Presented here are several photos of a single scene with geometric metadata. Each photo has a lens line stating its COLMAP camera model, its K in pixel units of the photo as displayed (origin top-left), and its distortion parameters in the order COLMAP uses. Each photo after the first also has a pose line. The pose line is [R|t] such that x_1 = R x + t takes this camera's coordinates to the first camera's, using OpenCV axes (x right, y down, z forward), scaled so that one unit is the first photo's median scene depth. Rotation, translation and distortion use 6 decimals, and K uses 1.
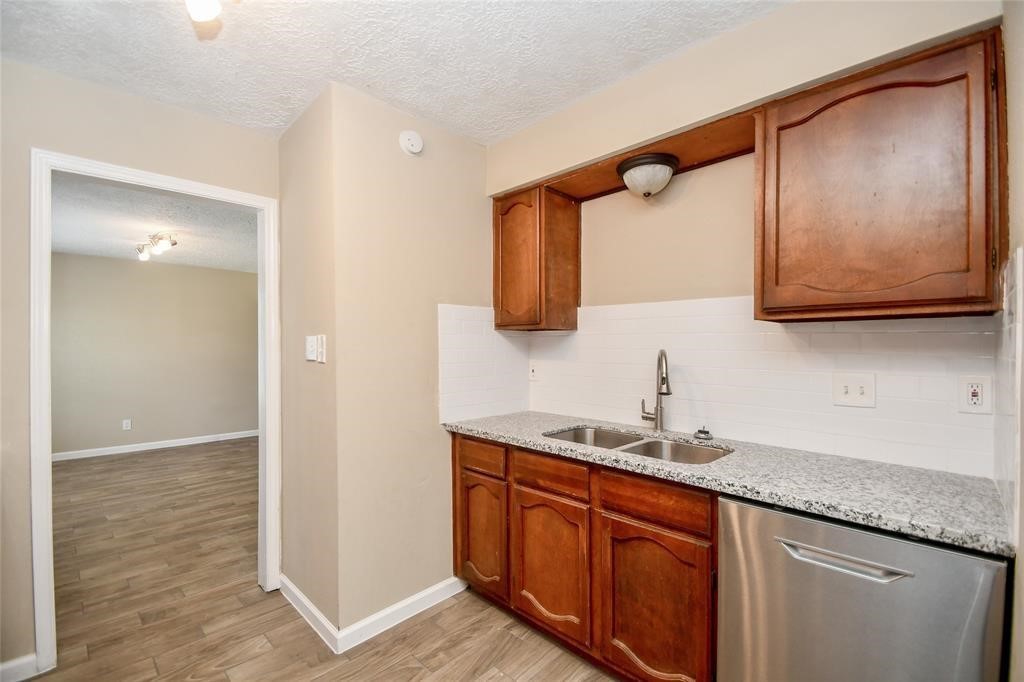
lens RADIAL K [[447.5, 0, 501.0], [0, 447.5, 350.5], [0, 0, 1]] dist [0.020046, -0.018214]
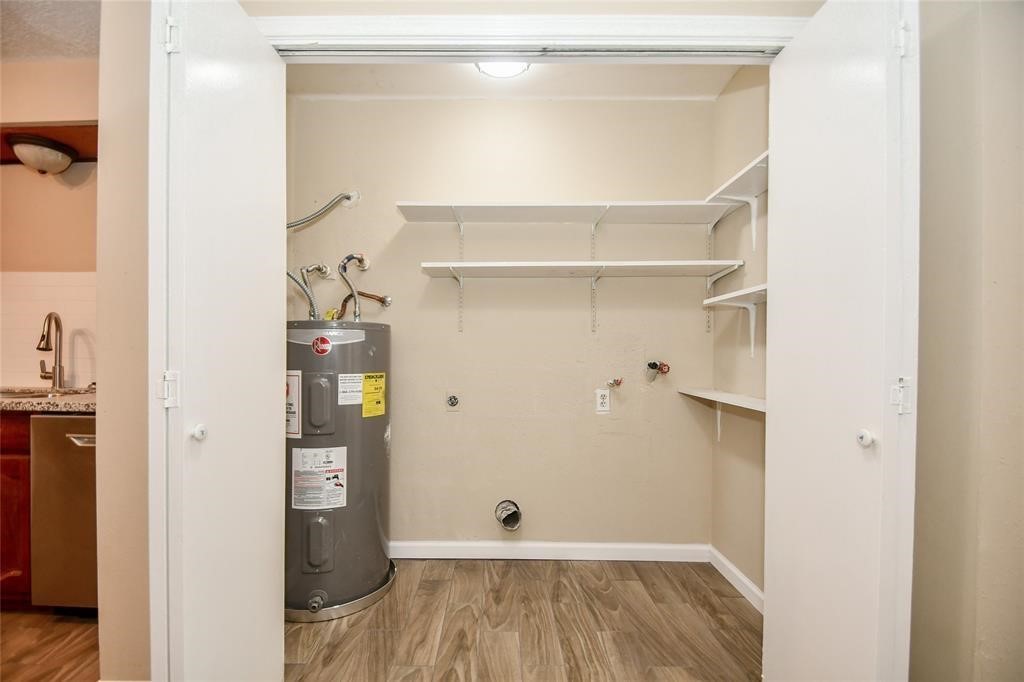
lens RADIAL K [[457.0, 0, 499.4], [0, 457.0, 350.8], [0, 0, 1]] dist [0.015219, -0.016851]
pose [[0.726470, 0.006620, 0.687166, 0.369311], [0.007416, 0.999820, -0.017473, 0.115937], [-0.687158, 0.017790, 0.726290, -0.562137]]
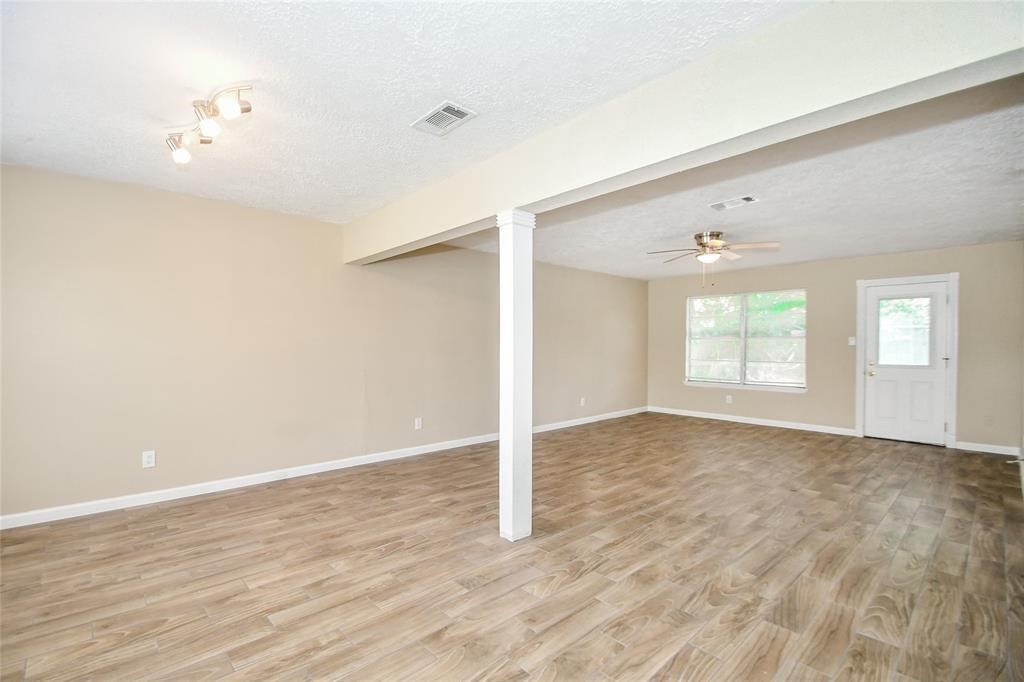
lens RADIAL K [[457.0, 0, 499.4], [0, 457.0, 350.8], [0, 0, 1]] dist [0.015219, -0.016851]
pose [[0.999181, 0.002627, -0.040387, -0.826822], [-0.002686, 0.999995, -0.001411, 0.043729], [0.040383, 0.001519, 0.999183, 0.989944]]
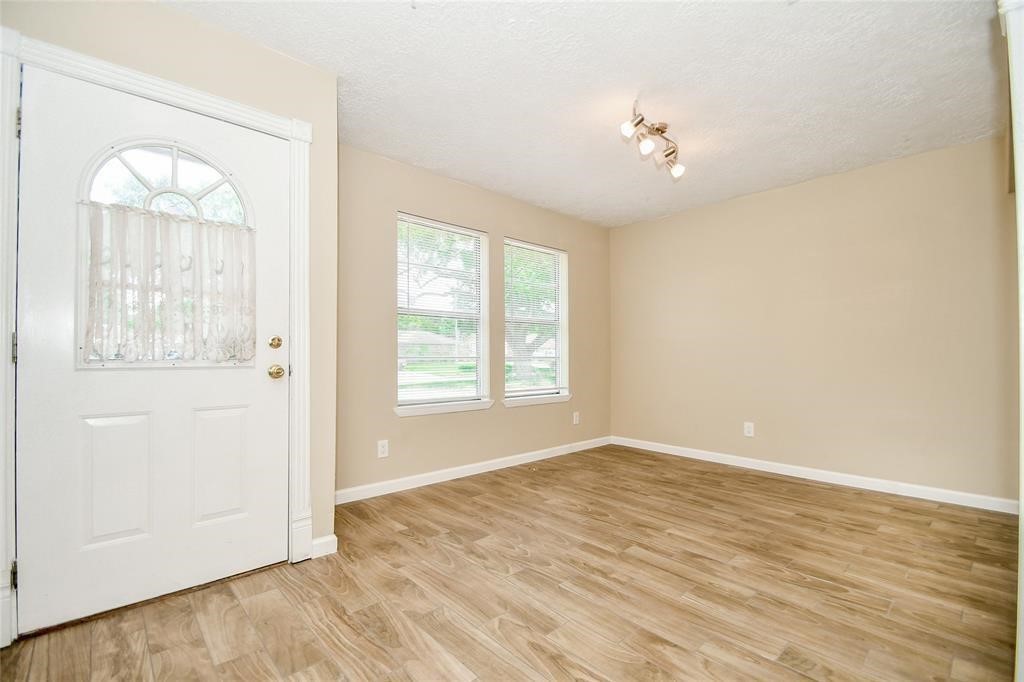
lens RADIAL K [[447.5, 0, 501.0], [0, 447.5, 350.5], [0, 0, 1]] dist [0.020046, -0.018214]
pose [[-0.052569, -0.007910, -0.998586, -0.269303], [-0.012788, 0.999892, -0.007247, 0.129231], [0.998535, 0.012389, -0.052665, 1.617677]]
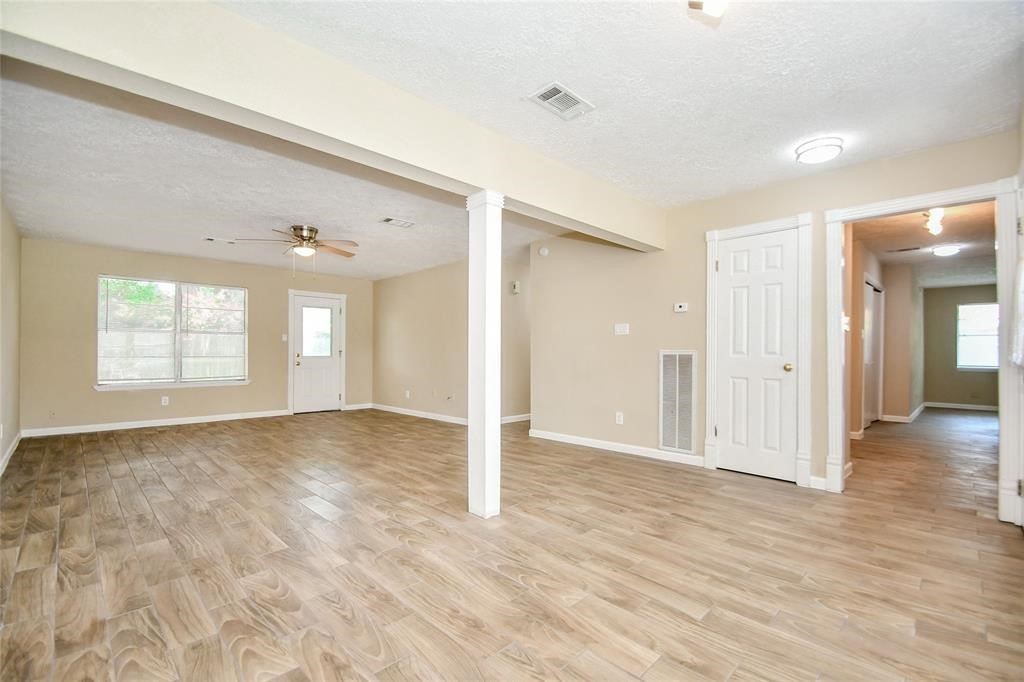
lens RADIAL K [[447.5, 0, 501.0], [0, 447.5, 350.5], [0, 0, 1]] dist [0.020046, -0.018214]
pose [[0.015632, 0.007067, 0.999853, -2.095156], [0.009210, 0.999932, -0.007212, 0.108503], [-0.999835, 0.009322, 0.015566, 2.196156]]
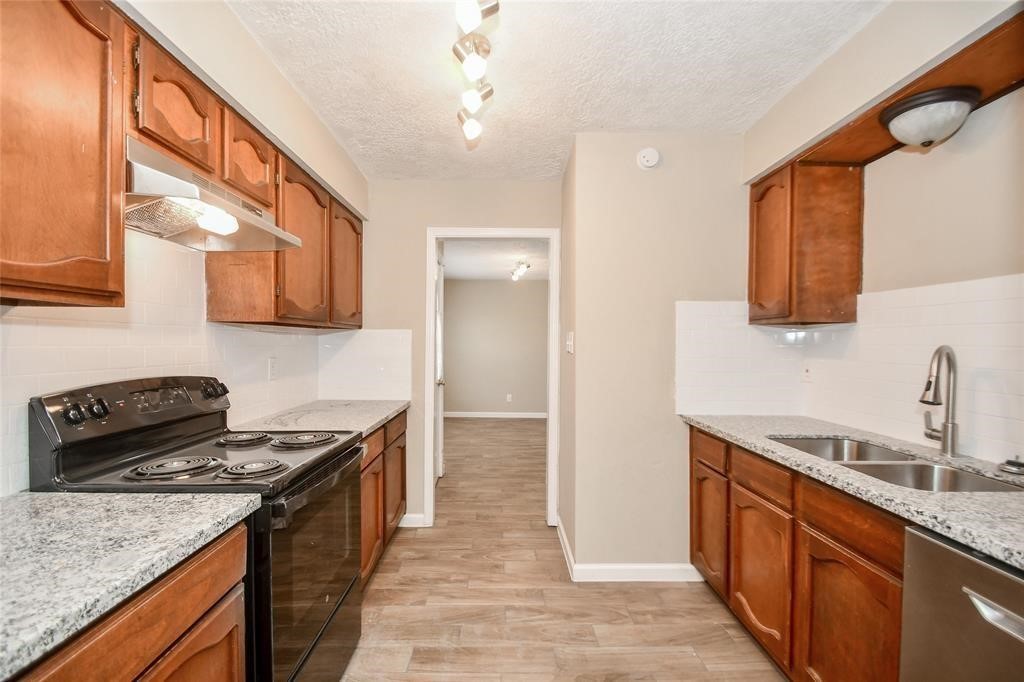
lens RADIAL K [[457.0, 0, 499.4], [0, 457.0, 350.8], [0, 0, 1]] dist [0.015219, -0.016851]
pose [[0.707338, 0.017196, -0.706666, 0.356821], [-0.014640, 0.999846, 0.009676, 0.009308], [0.706723, 0.003501, 0.707481, -0.065147]]
